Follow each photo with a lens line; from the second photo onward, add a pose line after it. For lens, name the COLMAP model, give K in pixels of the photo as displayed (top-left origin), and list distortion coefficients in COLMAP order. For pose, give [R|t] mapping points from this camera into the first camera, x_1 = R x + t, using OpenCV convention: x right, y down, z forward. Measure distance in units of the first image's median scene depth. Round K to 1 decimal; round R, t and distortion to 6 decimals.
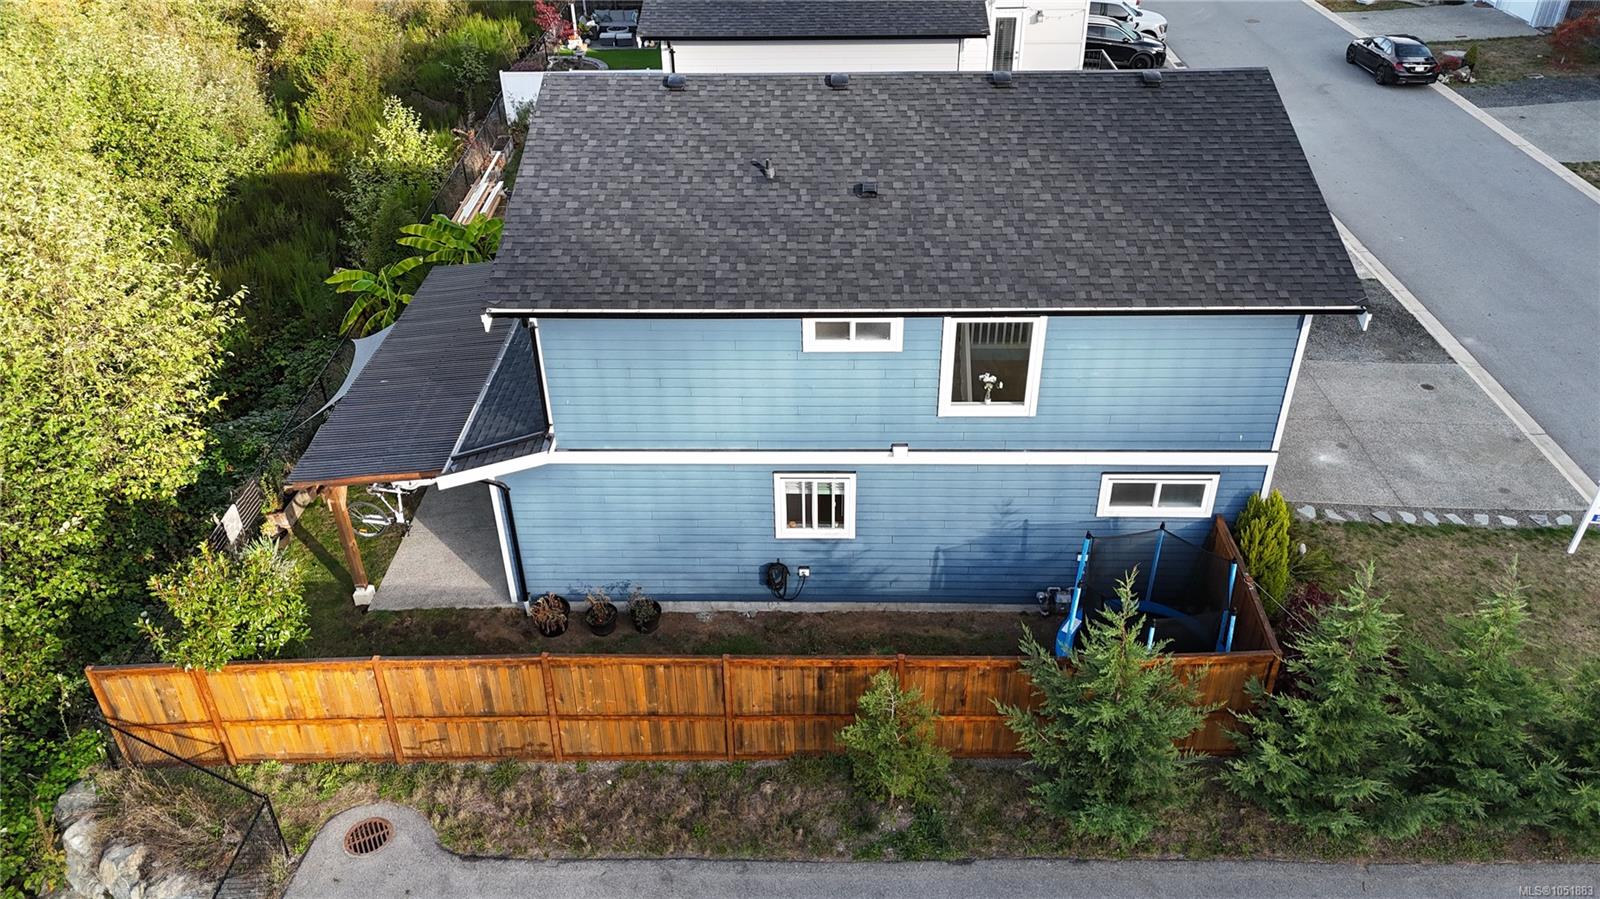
lens RADIAL K [[1170.2, 0, 800.0], [0, 1170.2, 449.5], [0, 0, 1]] dist [0.094060, -0.104324]
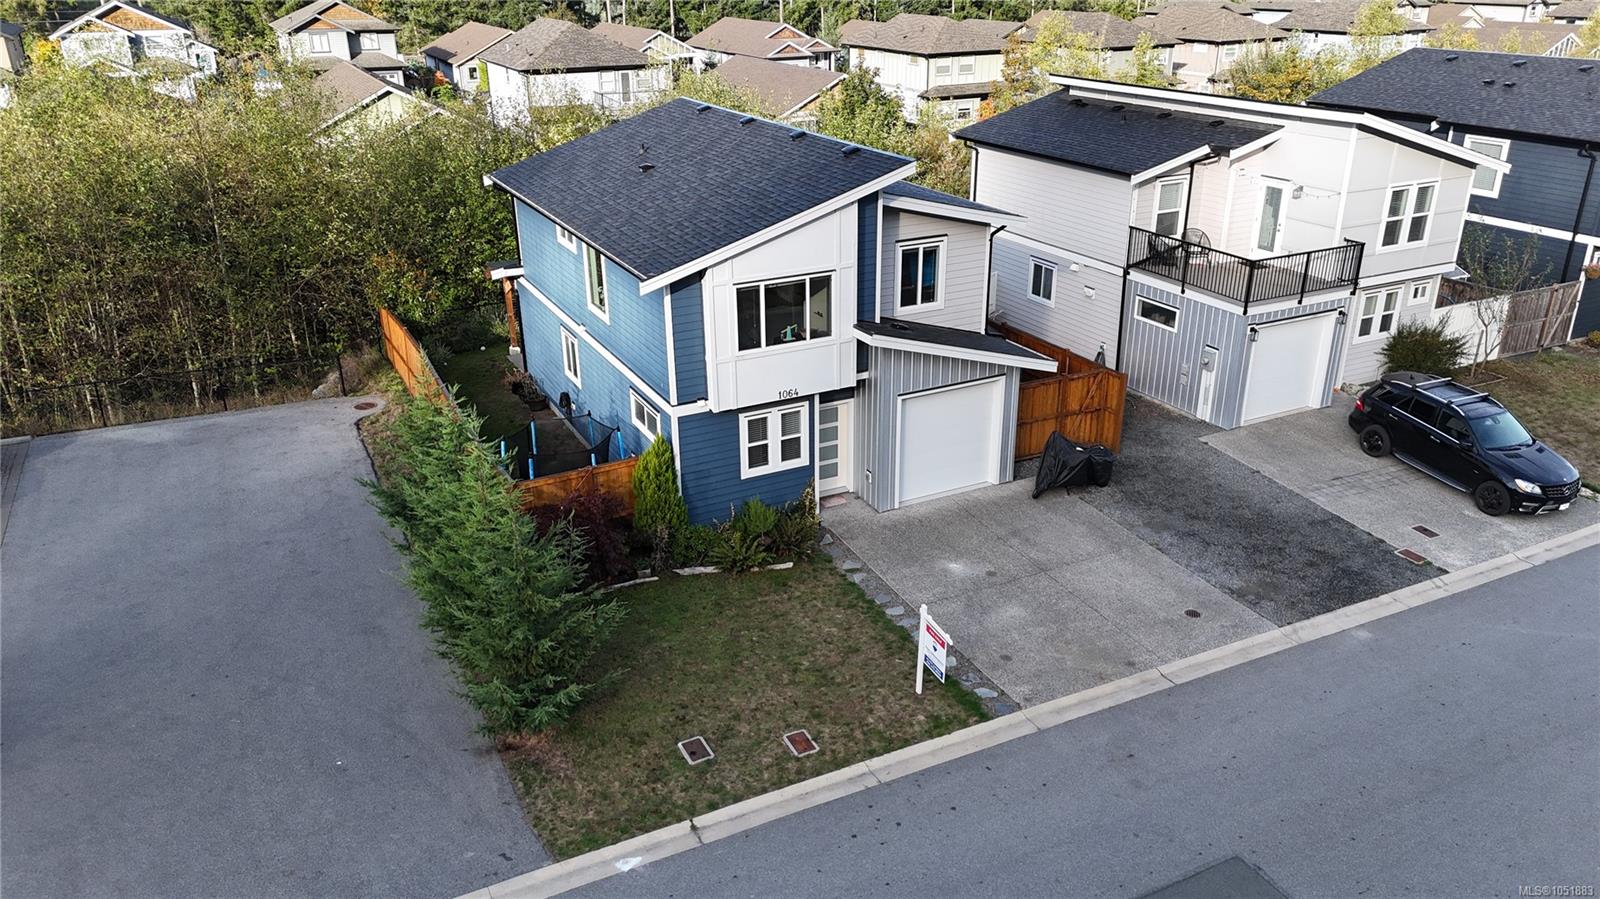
lens RADIAL K [[1170.2, 0, 800.0], [0, 1170.2, 449.5], [0, 0, 1]] dist [0.094060, -0.104324]
pose [[0.470872, 0.354190, -0.807978, 1.466271], [-0.481882, 0.870426, 0.100735, -0.147960], [0.738965, 0.341917, 0.580537, 0.371132]]
